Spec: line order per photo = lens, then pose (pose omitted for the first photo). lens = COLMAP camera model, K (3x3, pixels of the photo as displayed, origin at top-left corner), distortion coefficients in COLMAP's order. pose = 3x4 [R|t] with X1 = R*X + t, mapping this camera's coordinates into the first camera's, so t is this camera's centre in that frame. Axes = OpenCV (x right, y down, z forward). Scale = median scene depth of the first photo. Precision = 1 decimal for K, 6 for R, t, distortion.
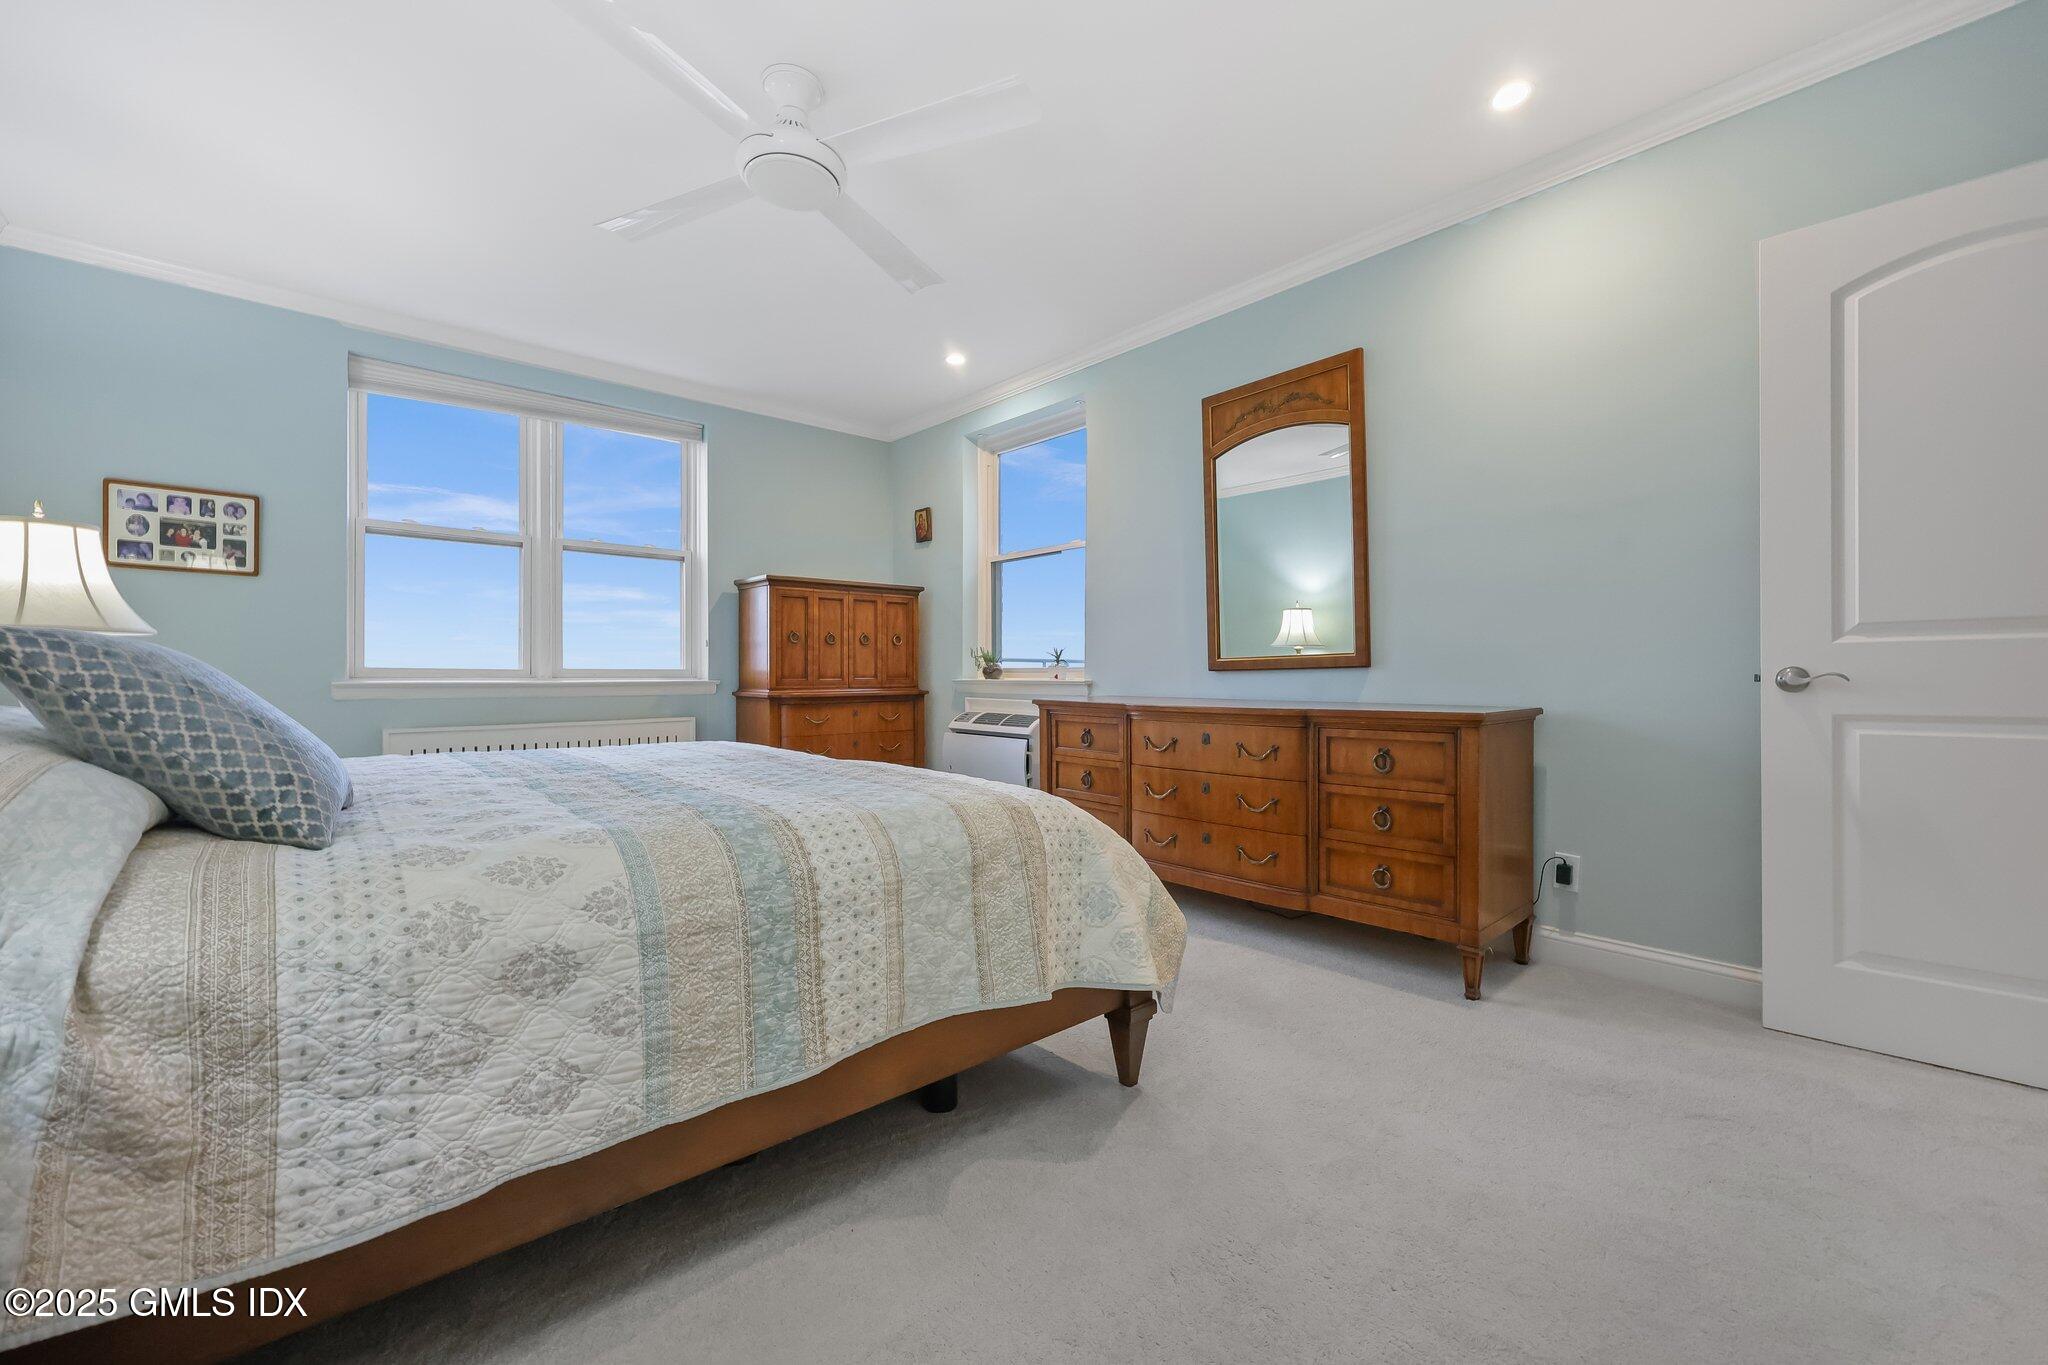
lens RADIAL K [[819.8, 0, 1029.3], [0, 819.8, 678.6], [0, 0, 1]] dist [-0.000117, -0.000380]
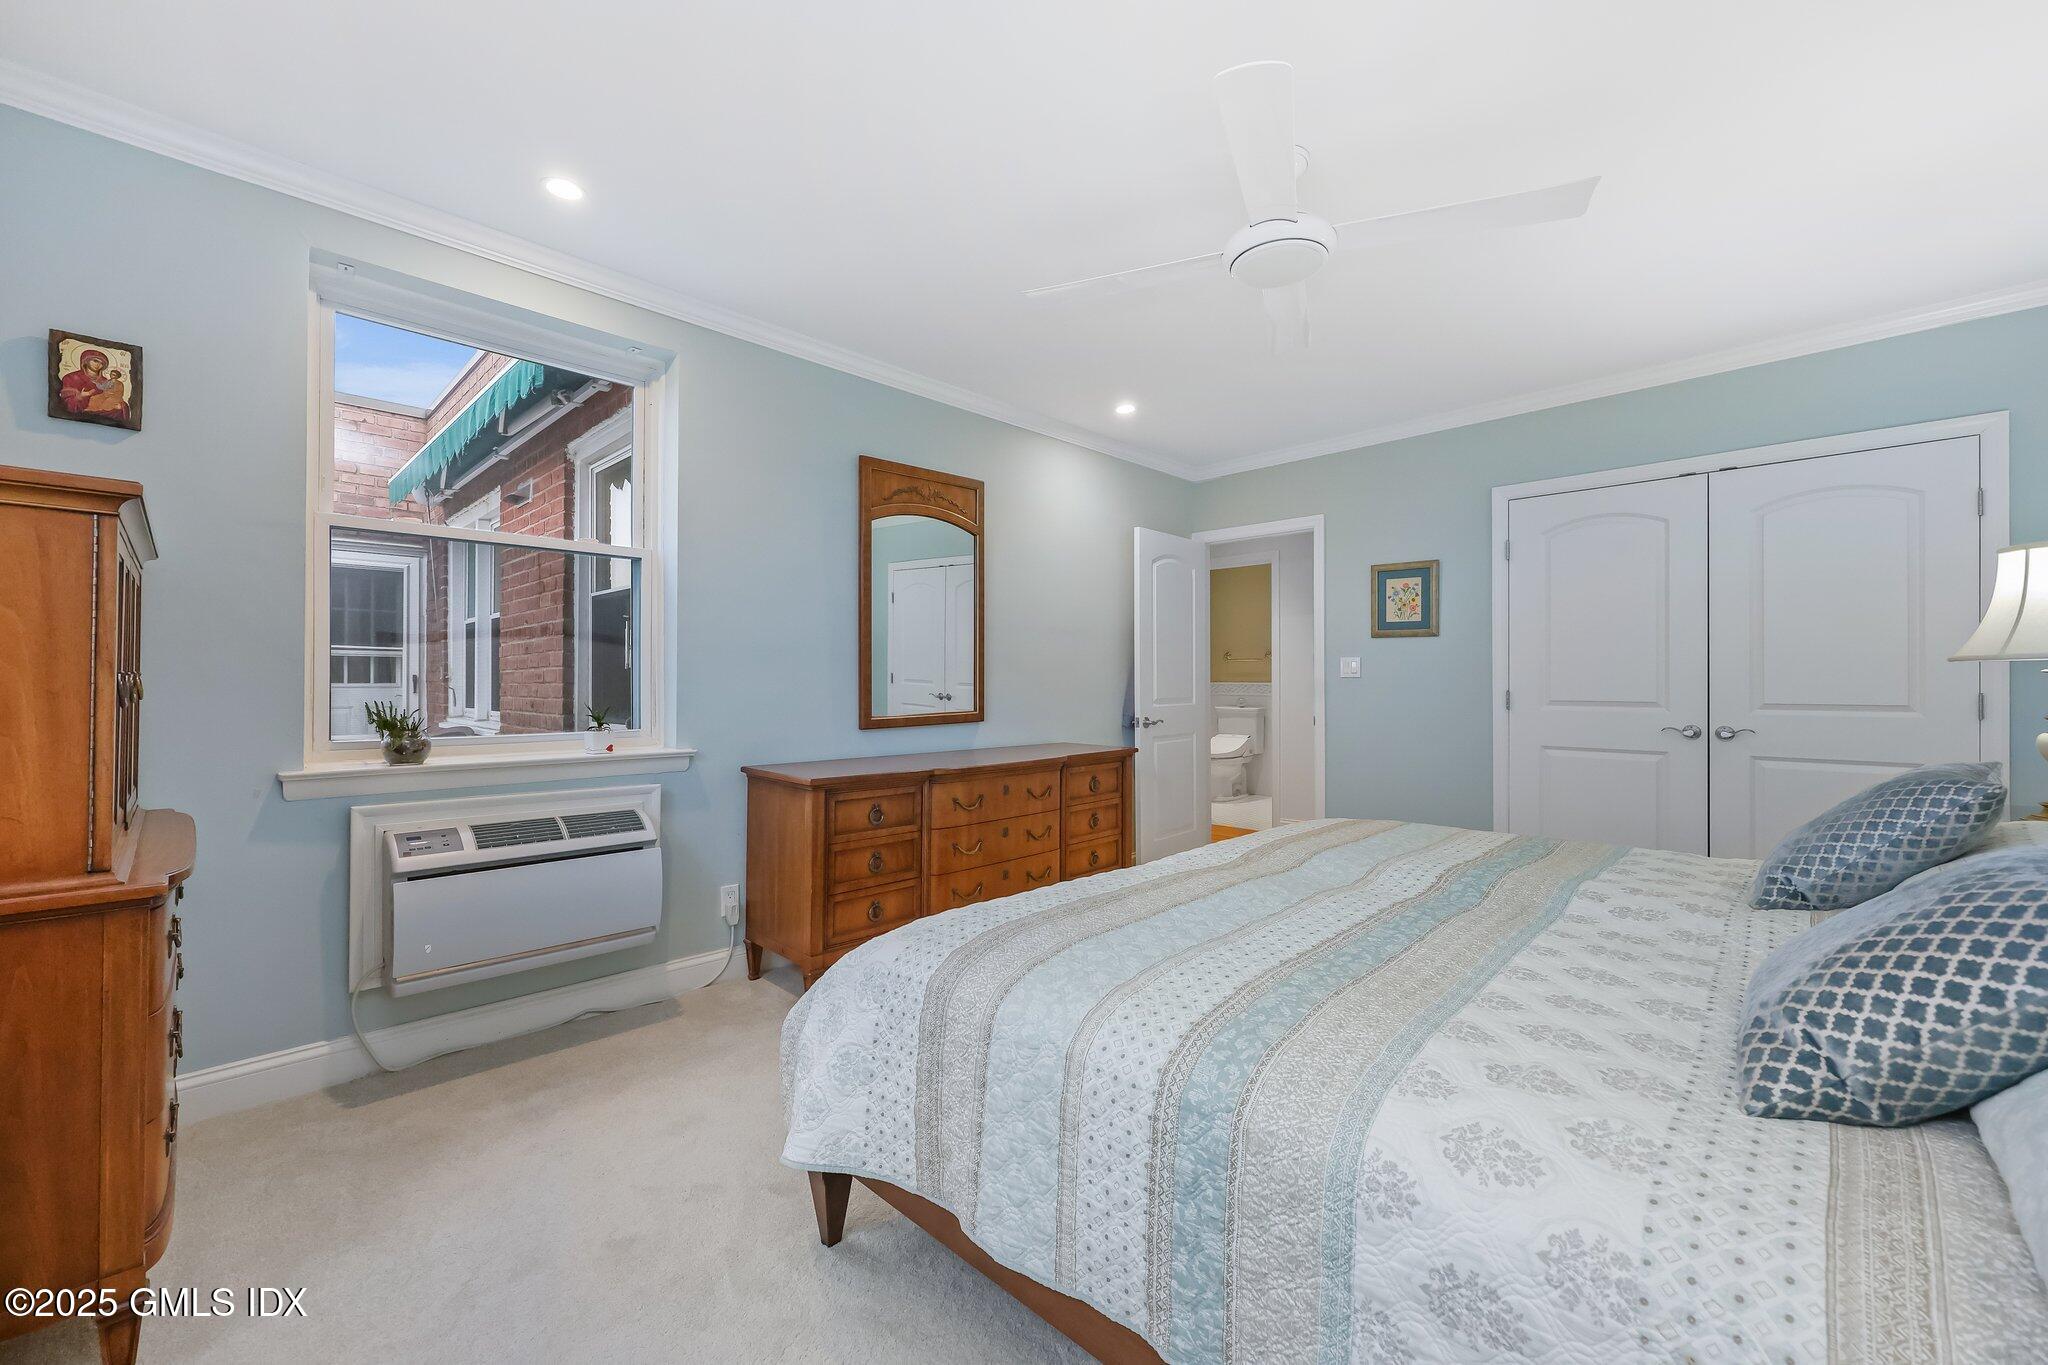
lens RADIAL K [[819.8, 0, 1029.3], [0, 819.8, 678.6], [0, 0, 1]] dist [-0.000117, -0.000380]
pose [[-0.062552, 0.004542, 0.998031, -0.903849], [0.005162, 0.999978, -0.004227, -0.075988], [-0.998028, 0.004888, -0.062574, 0.988572]]
